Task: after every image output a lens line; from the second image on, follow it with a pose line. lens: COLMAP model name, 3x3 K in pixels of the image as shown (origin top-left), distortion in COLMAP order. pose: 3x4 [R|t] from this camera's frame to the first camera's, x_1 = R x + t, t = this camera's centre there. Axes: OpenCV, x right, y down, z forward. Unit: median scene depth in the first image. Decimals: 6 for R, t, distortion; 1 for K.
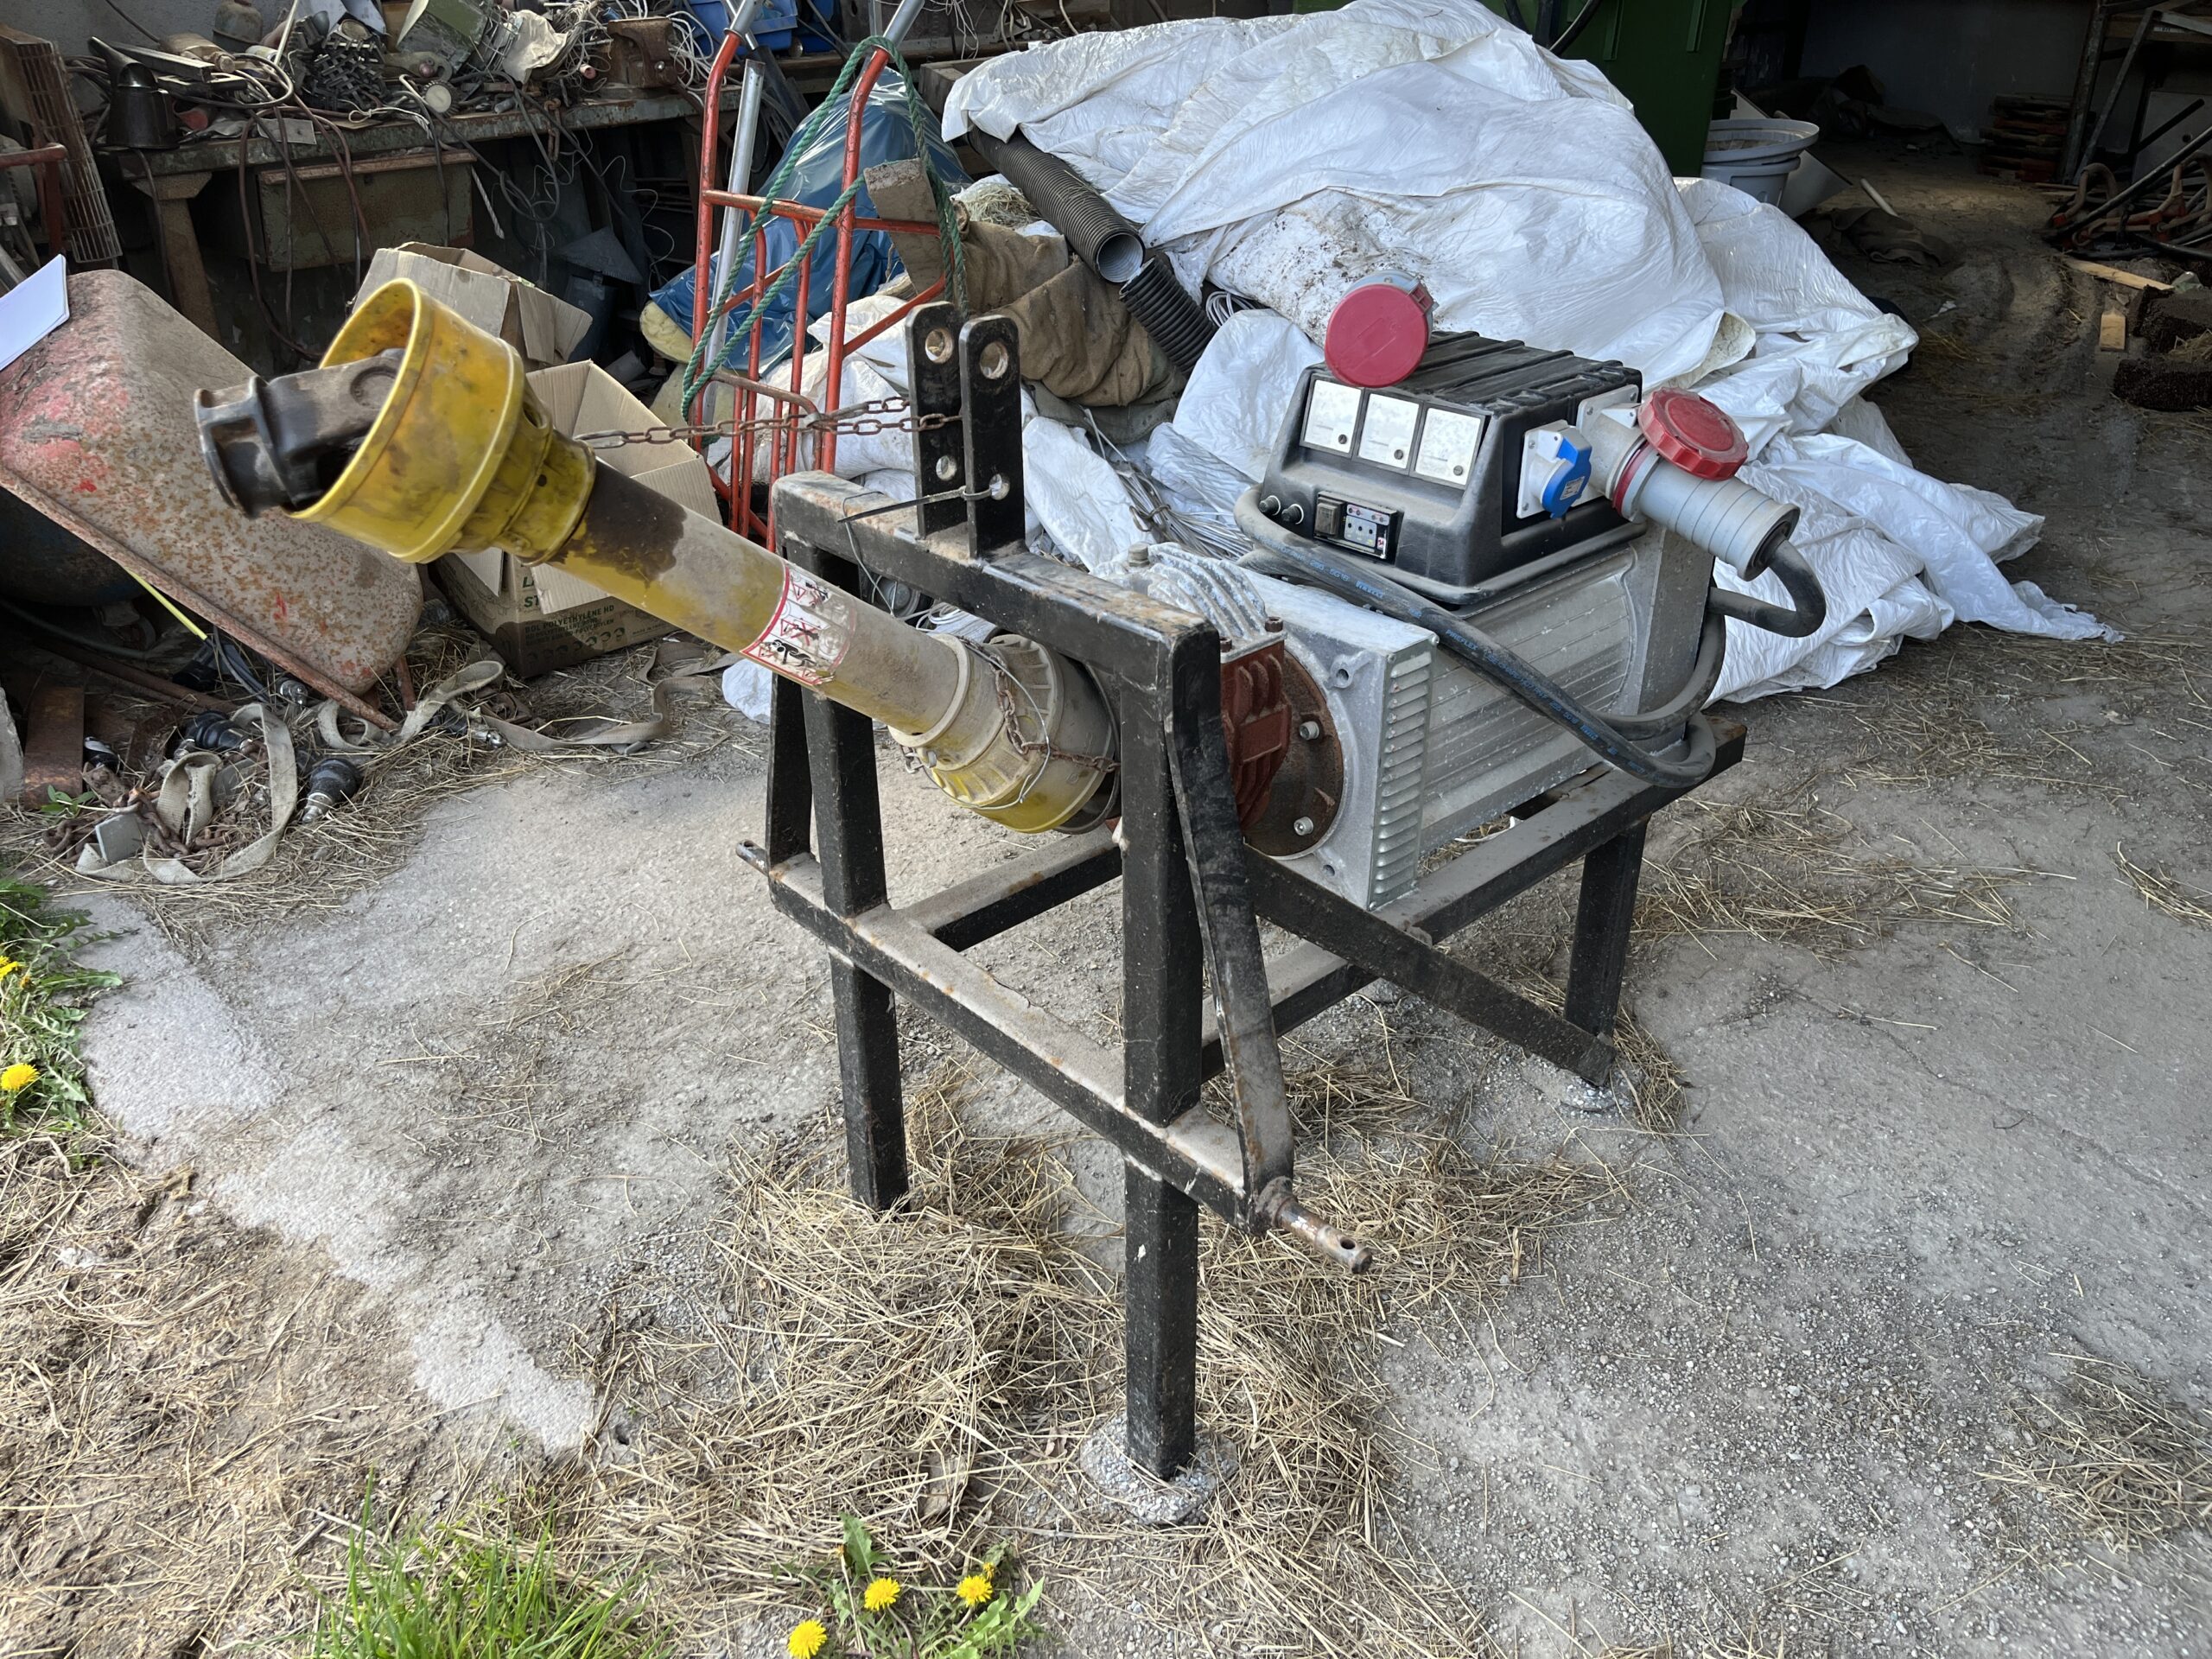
lens RADIAL K [[1689.4, 0, 1088.3], [0, 1689.4, 827.4], [0, 0, 1]] dist [0.043120, -0.041814]
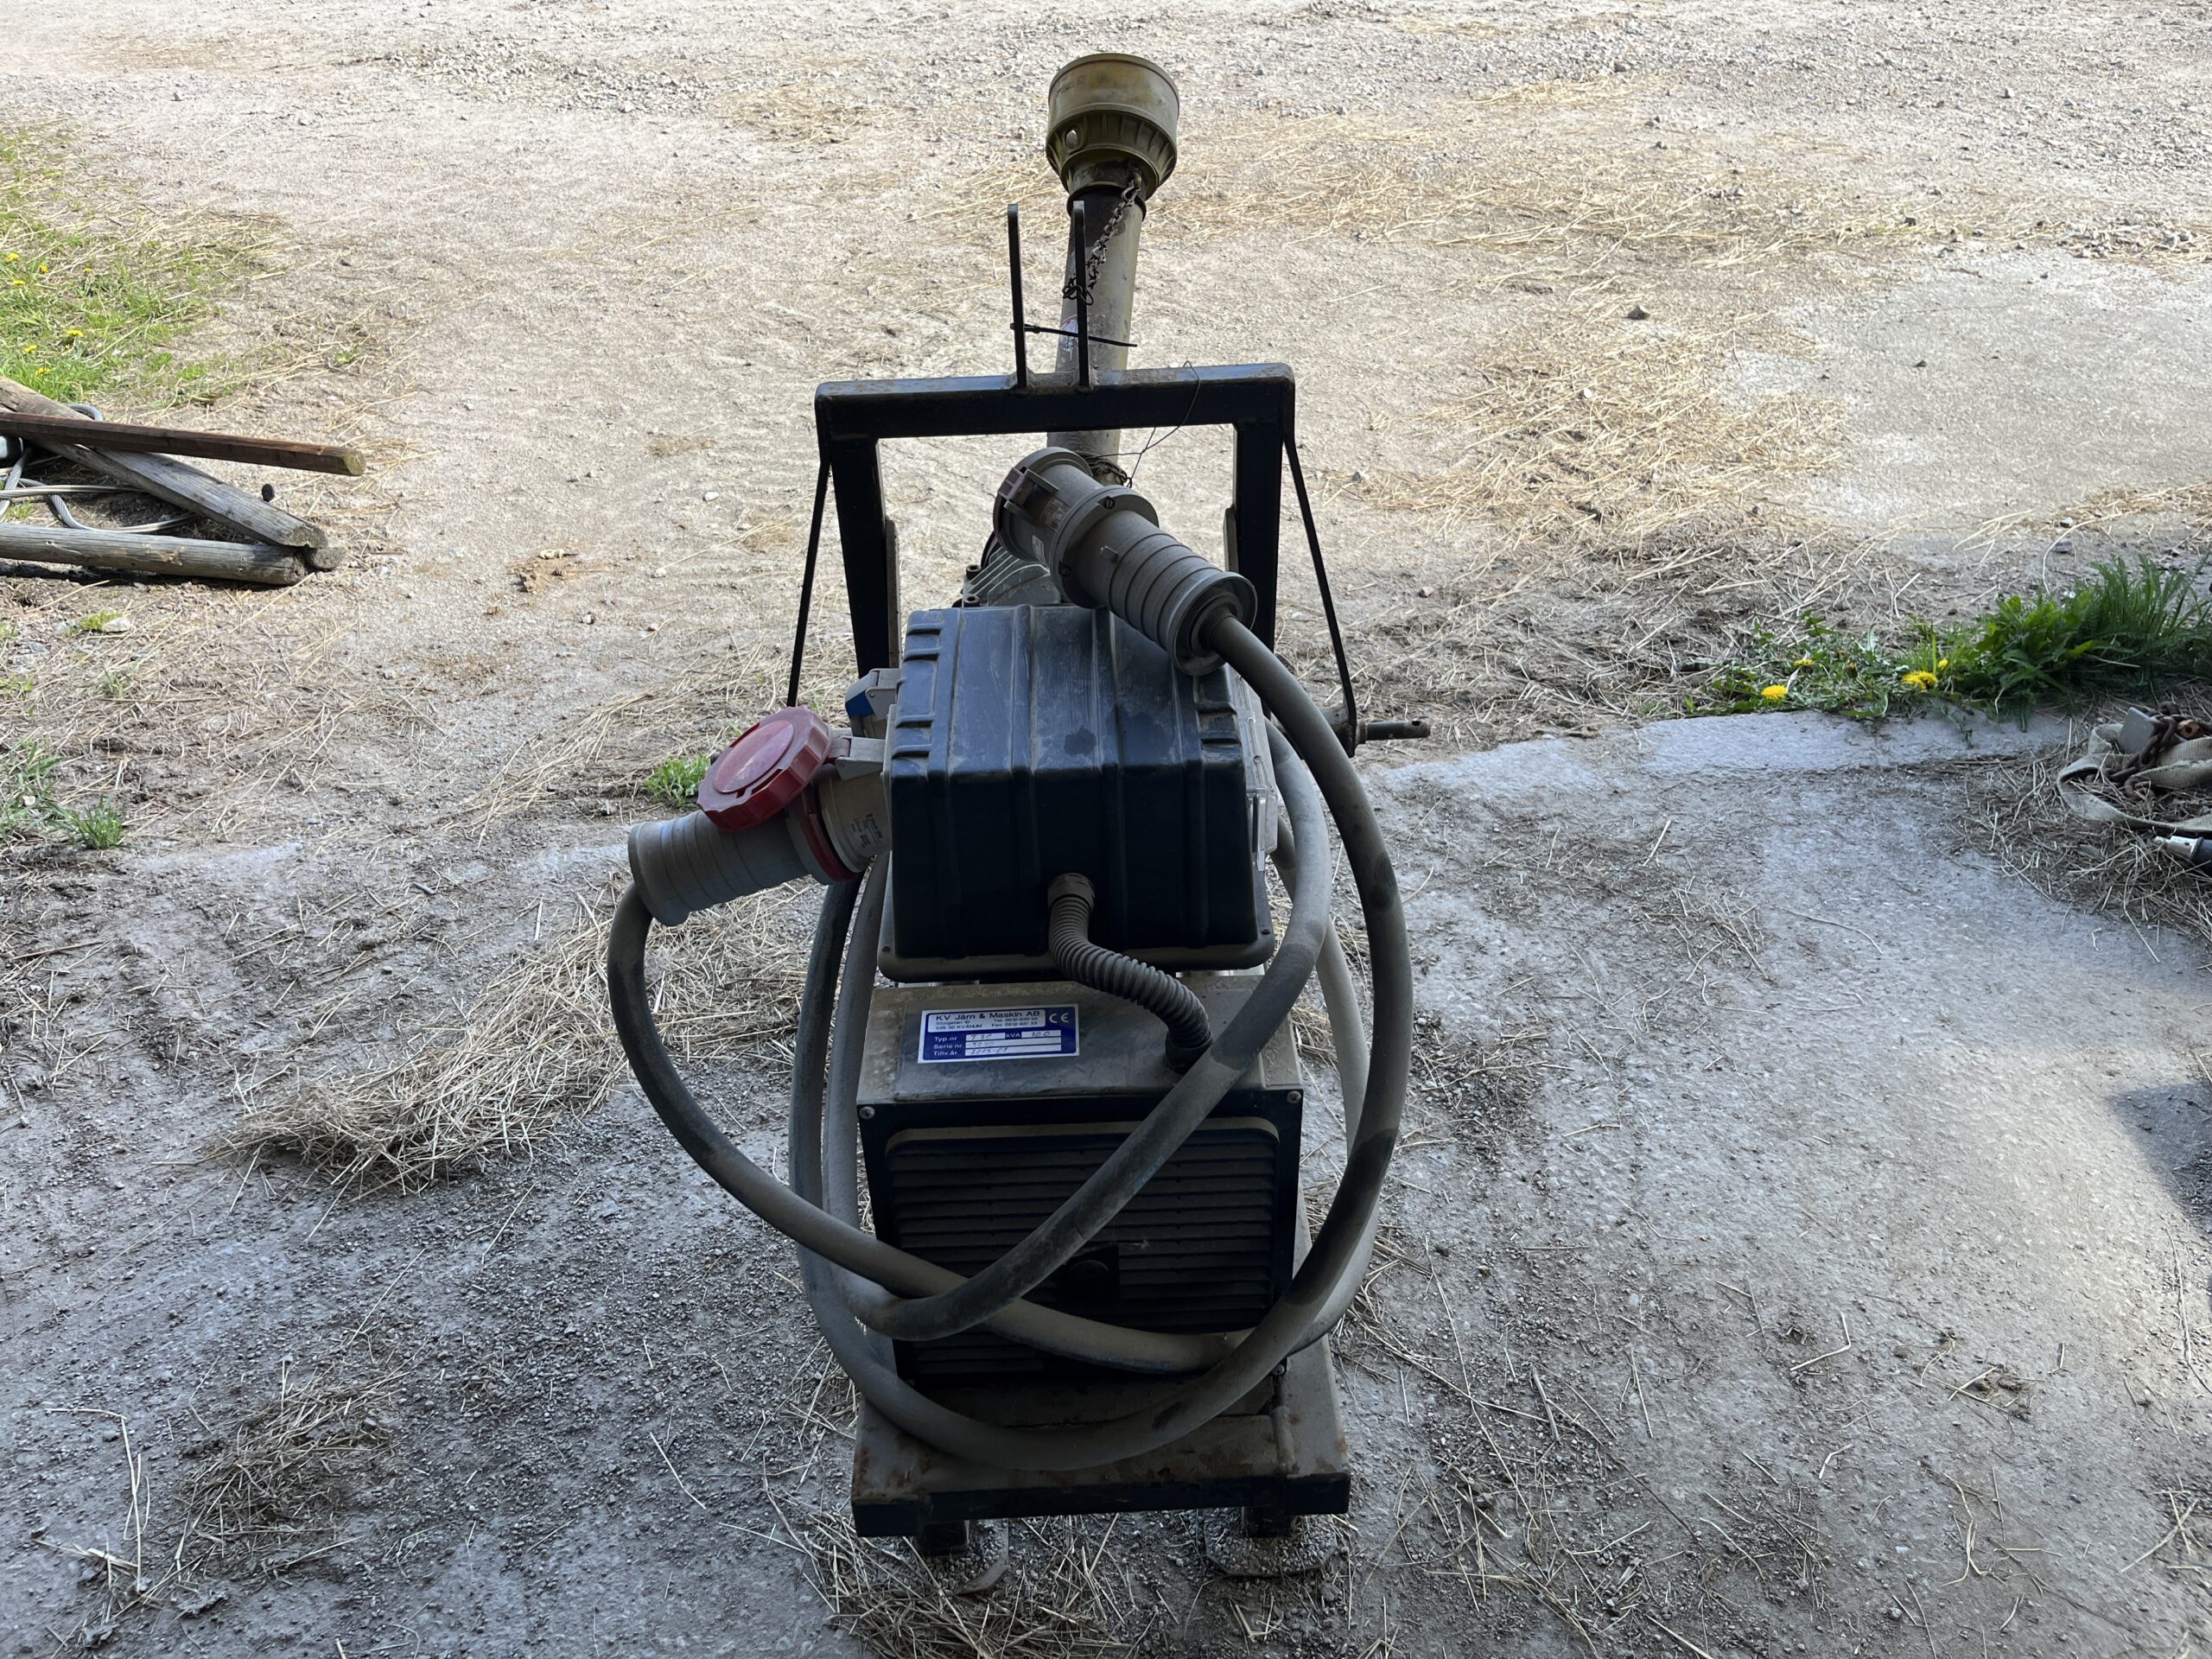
lens RADIAL K [[1677.6, 0, 1106.0], [0, 1677.6, 829.5], [0, 0, 1]] dist [0.059112, -0.082060]
pose [[-0.642367, 0.478866, -0.598375, 0.462299], [-0.338229, 0.523484, 0.782027, -0.551351], [0.687725, 0.704736, -0.174303, 0.802384]]
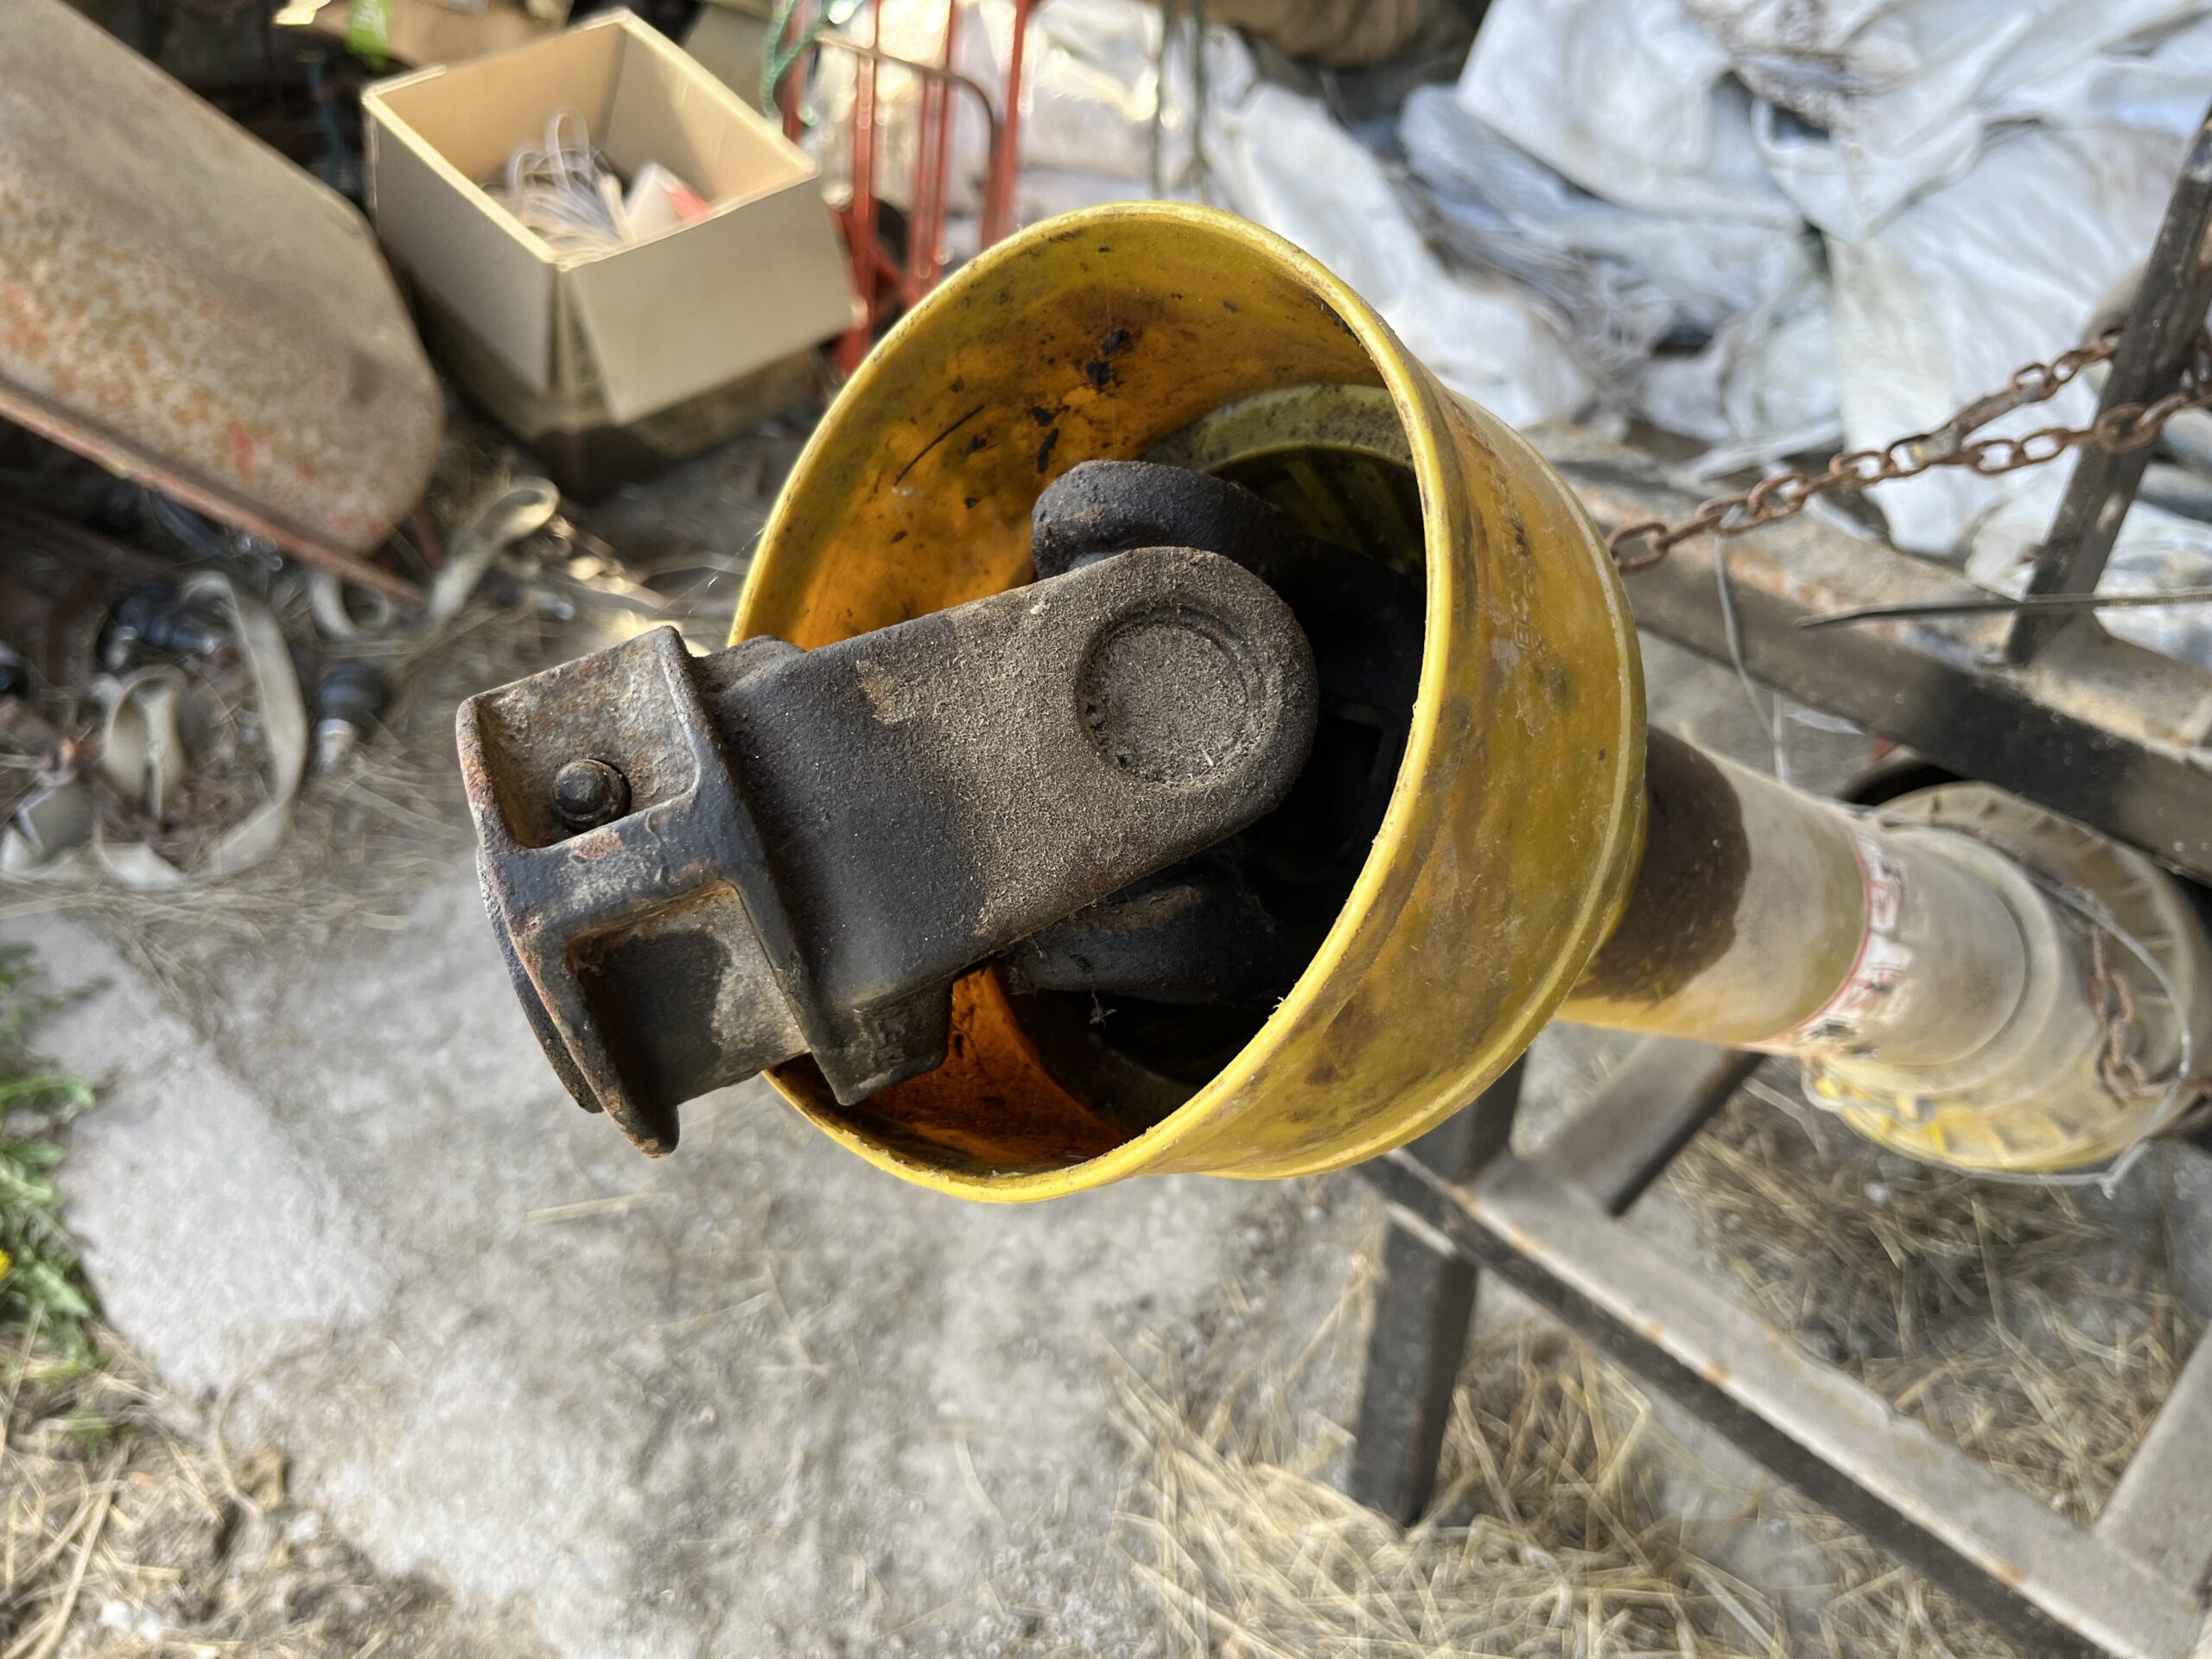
lens RADIAL K [[1715.9, 0, 1118.1], [0, 1715.9, 837.5], [0, 0, 1]] dist [0.053137, -0.098800]
pose [[0.998142, -0.038388, 0.047309, -0.183266], [0.027509, 0.976834, 0.212223, -0.121123], [-0.054360, -0.210527, 0.976075, 0.312557]]
